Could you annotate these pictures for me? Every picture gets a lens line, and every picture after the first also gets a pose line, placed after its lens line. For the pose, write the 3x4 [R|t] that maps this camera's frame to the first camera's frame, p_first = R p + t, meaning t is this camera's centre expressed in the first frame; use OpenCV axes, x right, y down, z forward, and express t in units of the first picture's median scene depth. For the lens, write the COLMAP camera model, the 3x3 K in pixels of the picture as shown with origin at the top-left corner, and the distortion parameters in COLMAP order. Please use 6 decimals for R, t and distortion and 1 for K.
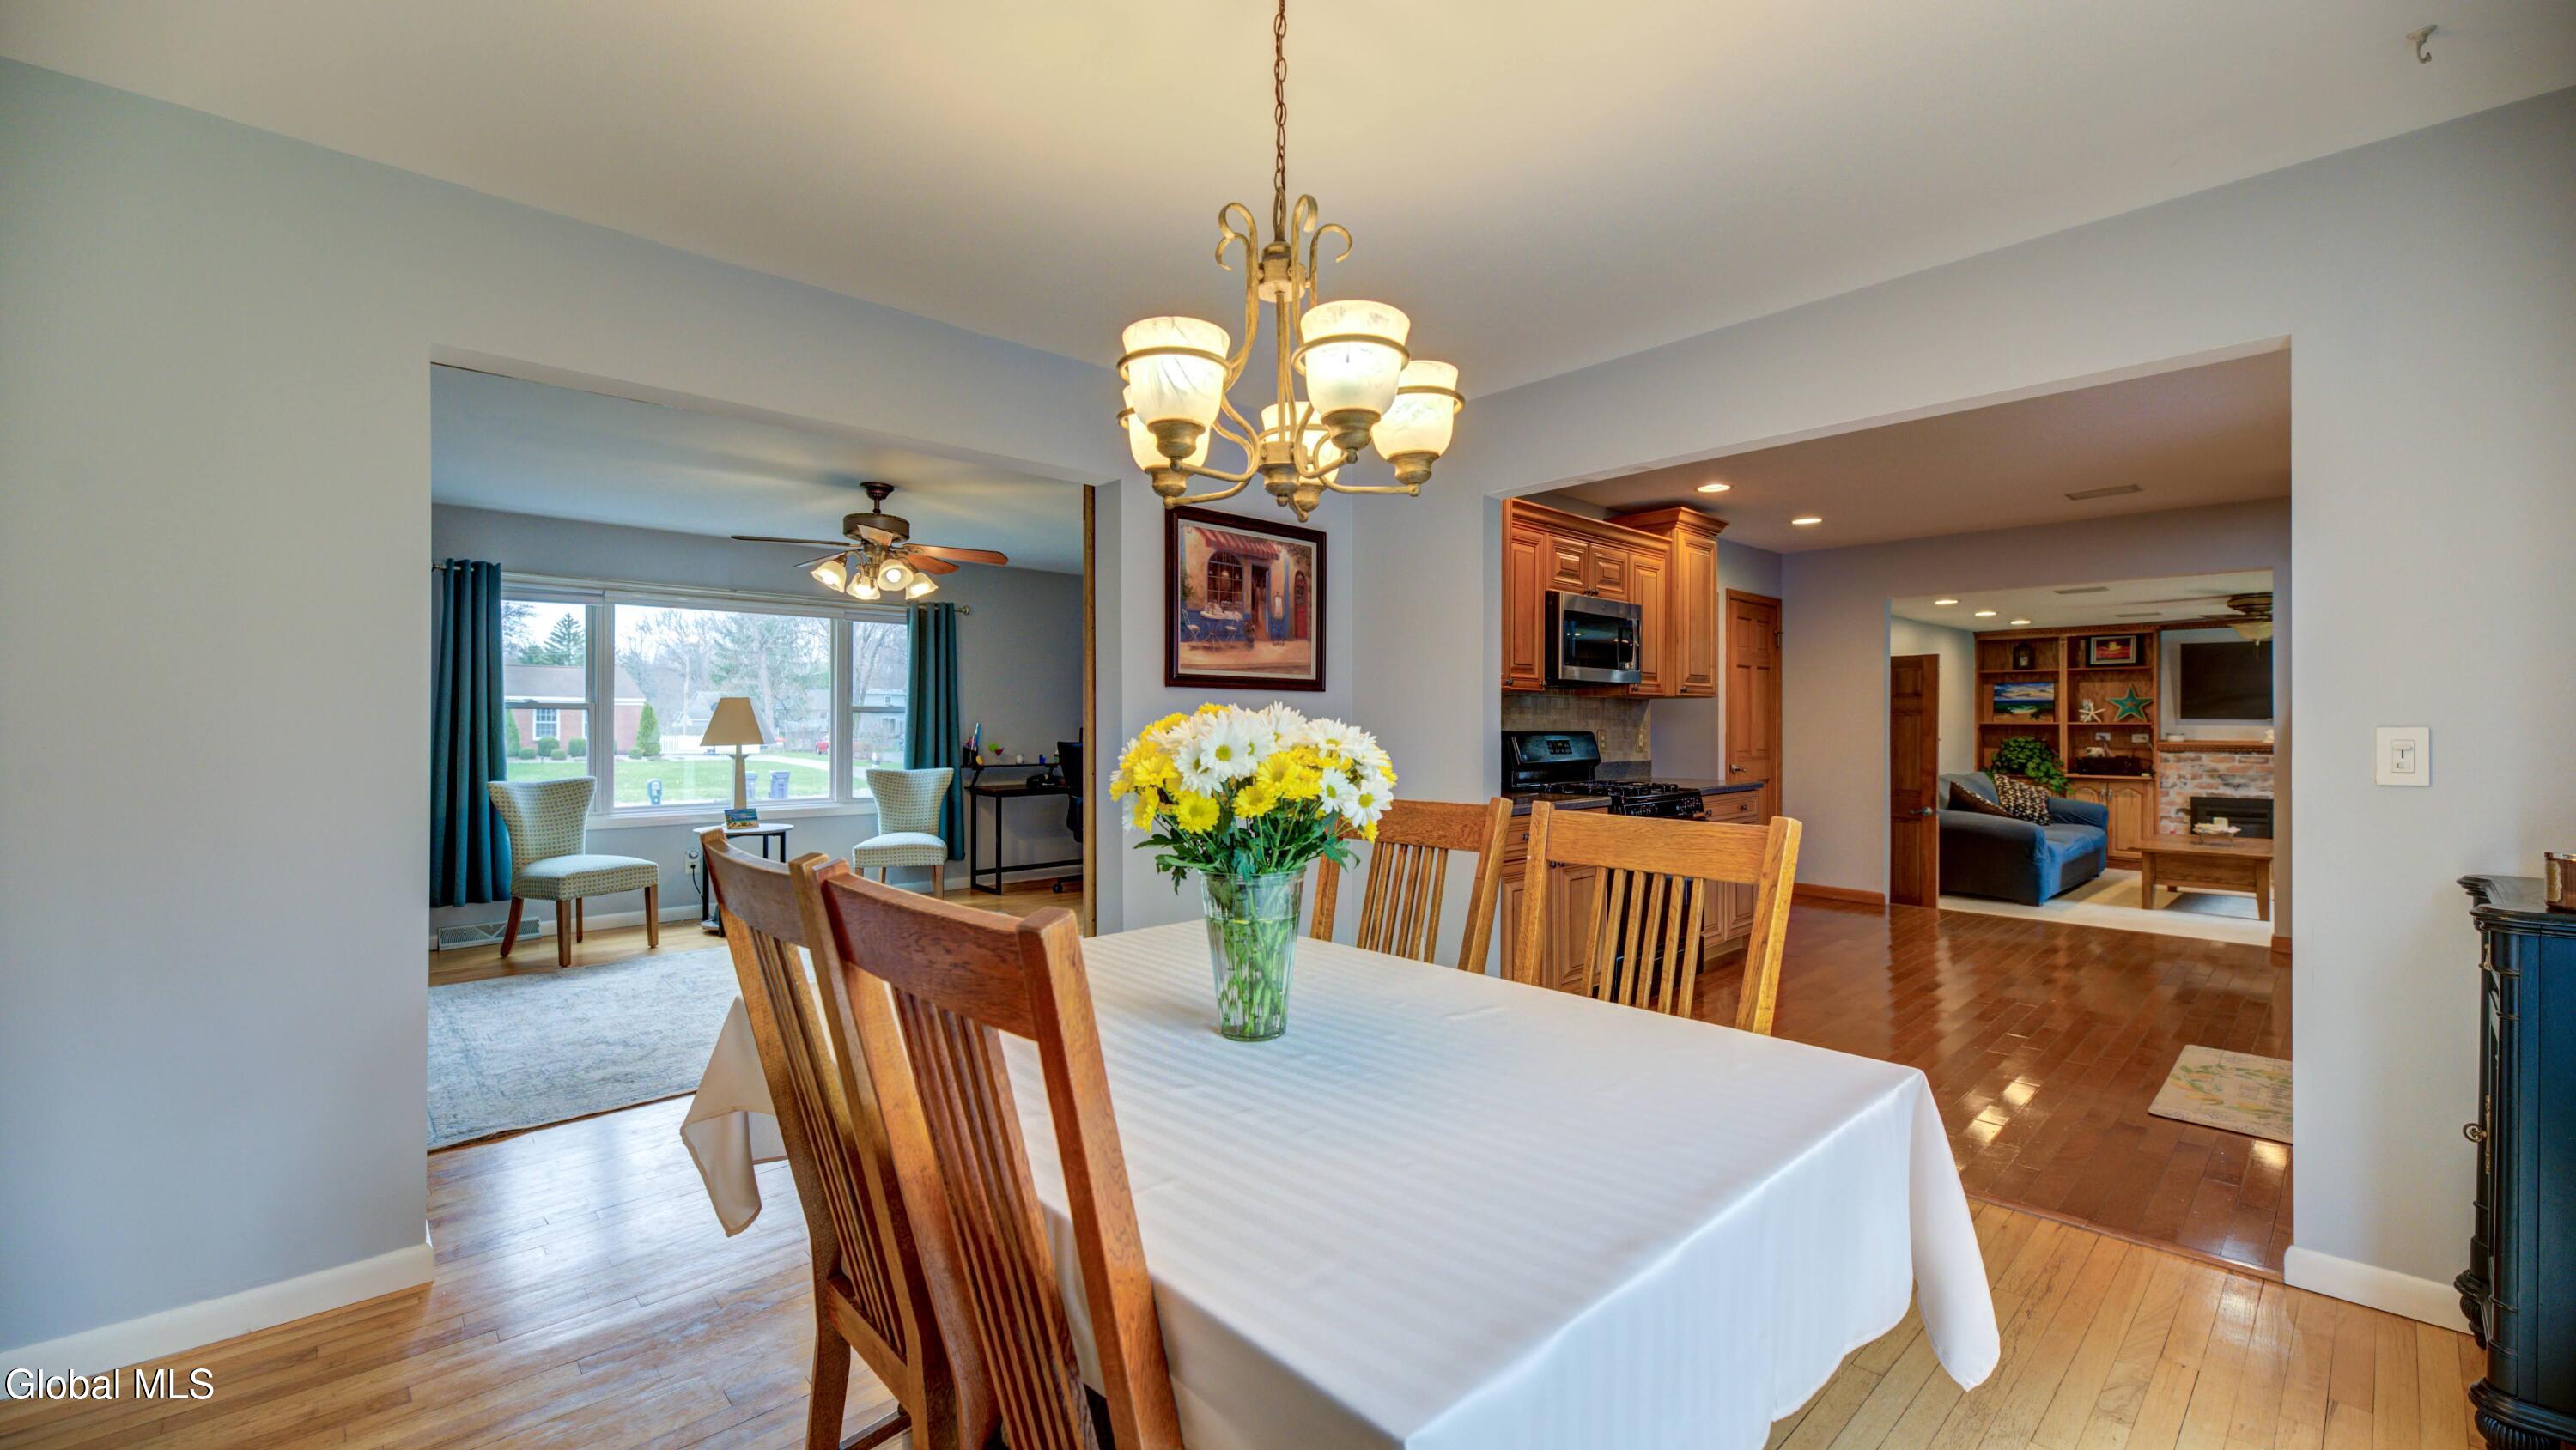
lens RADIAL K [[1053.1, 0, 1308.1], [0, 1053.1, 721.7], [0, 0, 1]] dist [-0.003494, -0.001726]
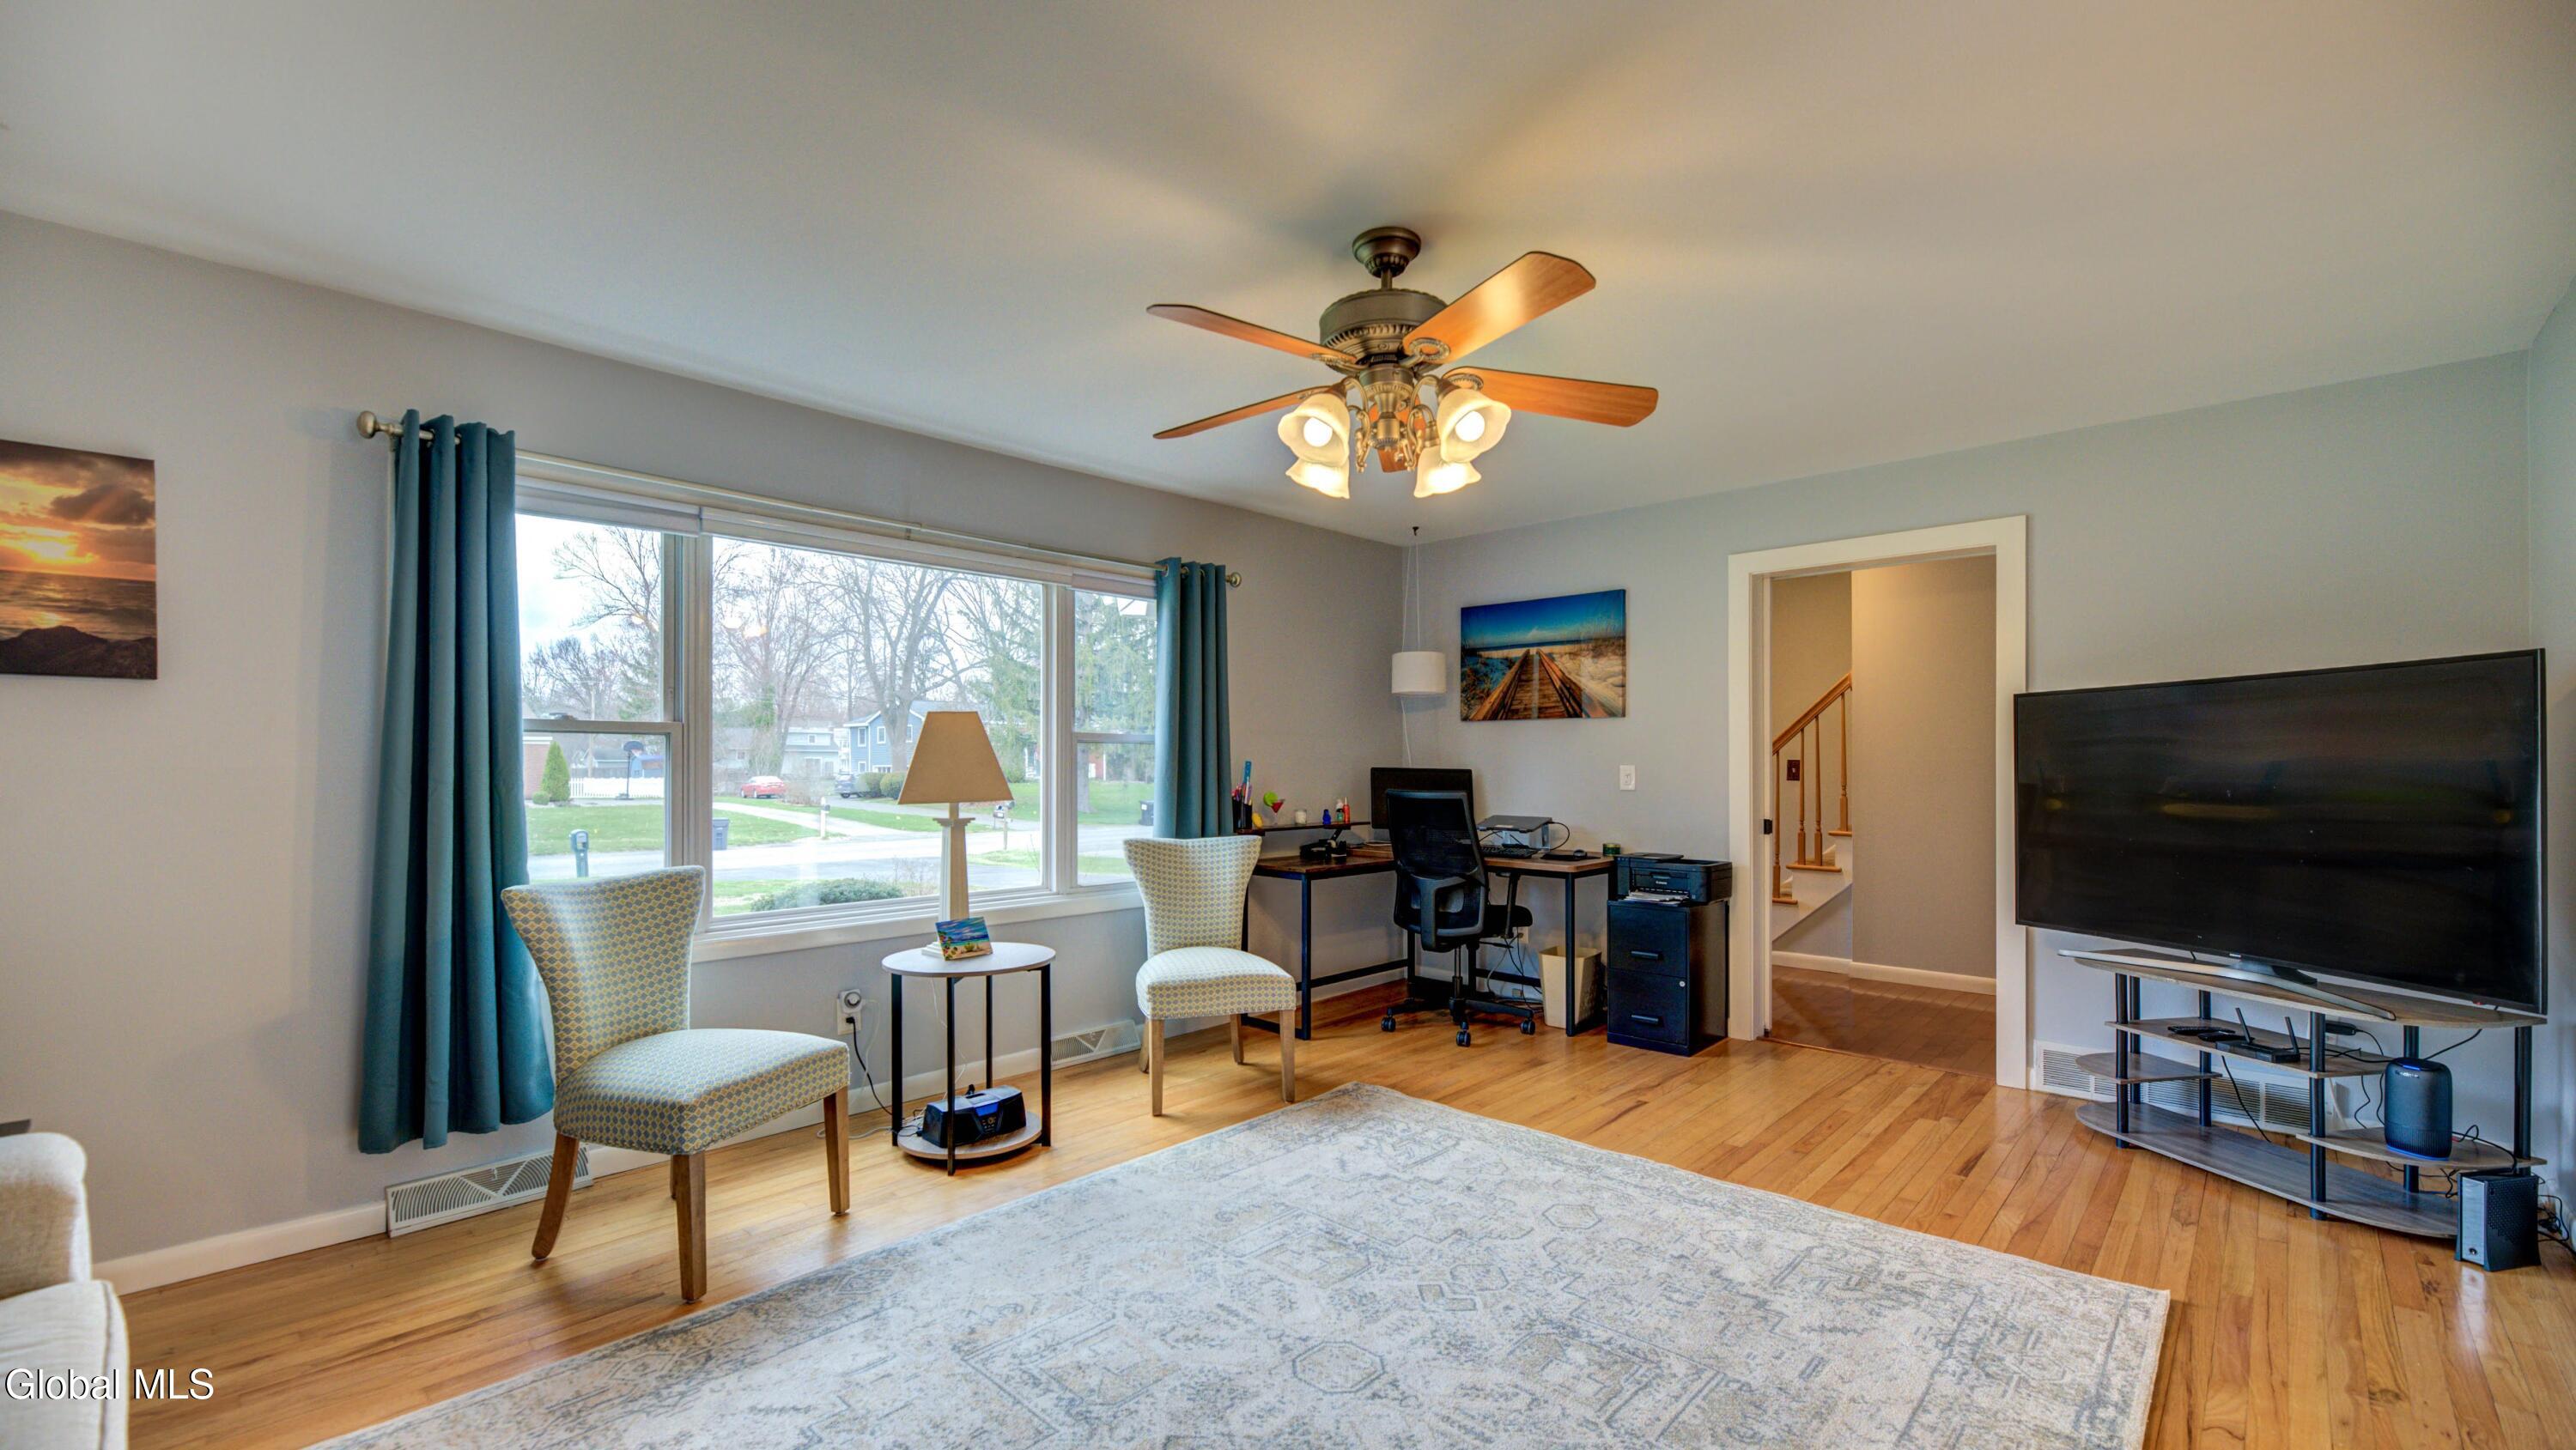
lens RADIAL K [[1053.1, 0, 1249.9], [0, 1053.1, 770.0], [0, 0, 1]] dist [-0.003494, -0.001726]
pose [[0.999135, -0.002342, 0.041525, -0.427126], [0.002020, 0.999968, 0.007784, 0.002240], [-0.041542, -0.007693, 0.999107, 0.474488]]
